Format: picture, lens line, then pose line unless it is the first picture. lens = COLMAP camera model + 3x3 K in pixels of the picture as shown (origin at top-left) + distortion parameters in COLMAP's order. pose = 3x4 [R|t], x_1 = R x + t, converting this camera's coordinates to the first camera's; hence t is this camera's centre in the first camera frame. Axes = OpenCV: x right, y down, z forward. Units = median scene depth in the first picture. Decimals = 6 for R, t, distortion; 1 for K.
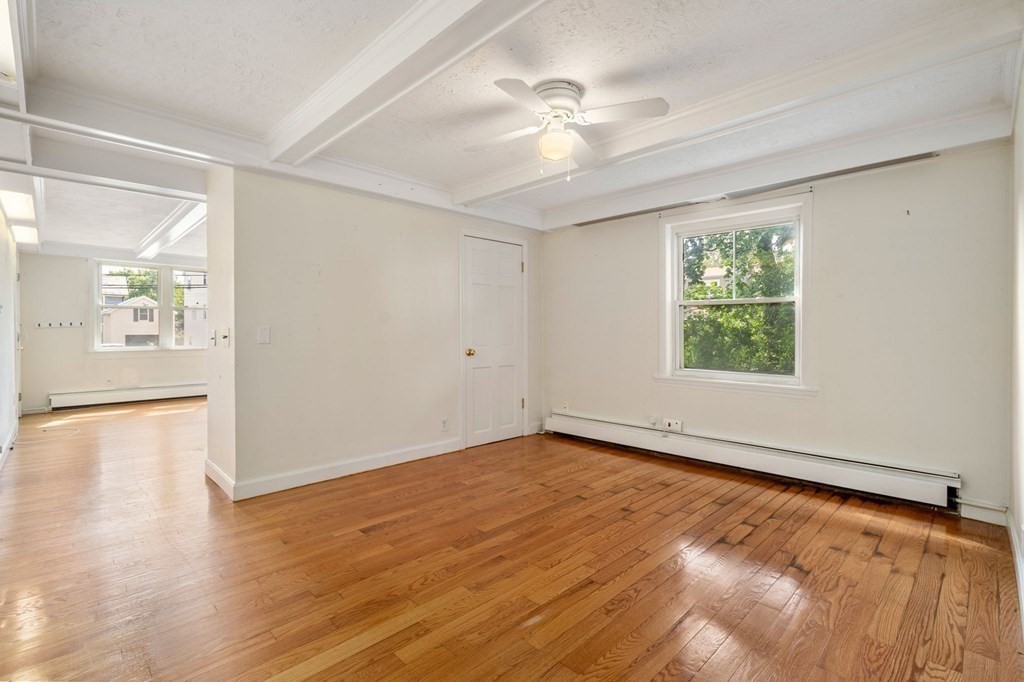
lens RADIAL K [[471.7, 0, 512.1], [0, 471.7, 333.9], [0, 0, 1]] dist [-0.001449, 0.001176]
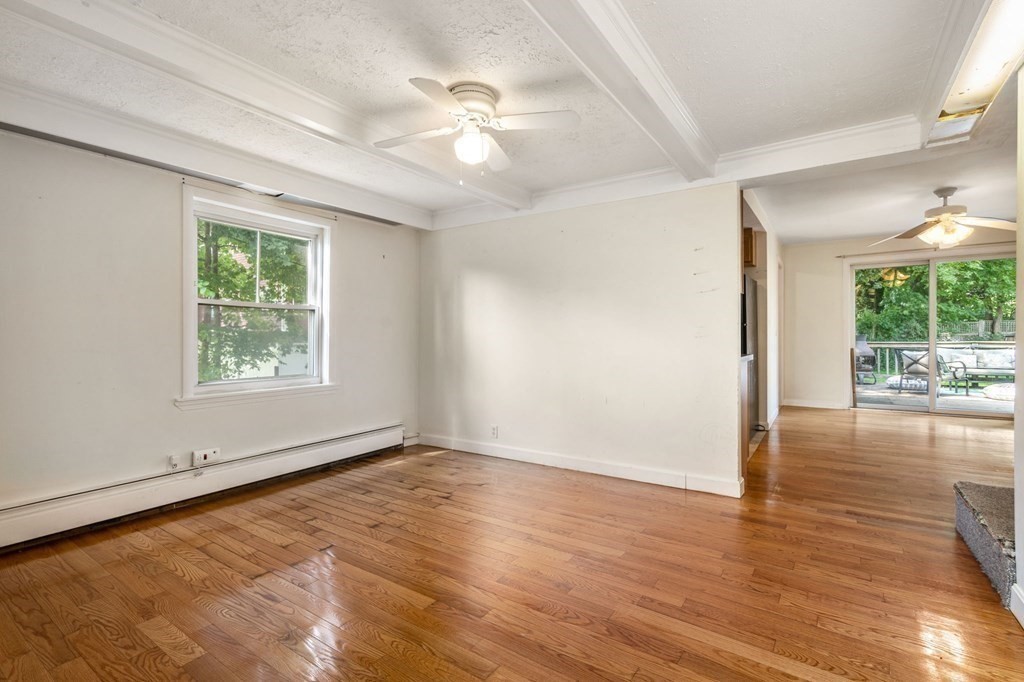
lens RADIAL K [[471.7, 0, 514.5], [0, 471.7, 338.3], [0, 0, 1]] dist [-0.001449, 0.001176]
pose [[-0.200264, -0.006240, 0.979722, -0.656432], [0.005996, 0.999953, 0.007595, -0.006750], [-0.979724, 0.007395, -0.200217, 0.812747]]
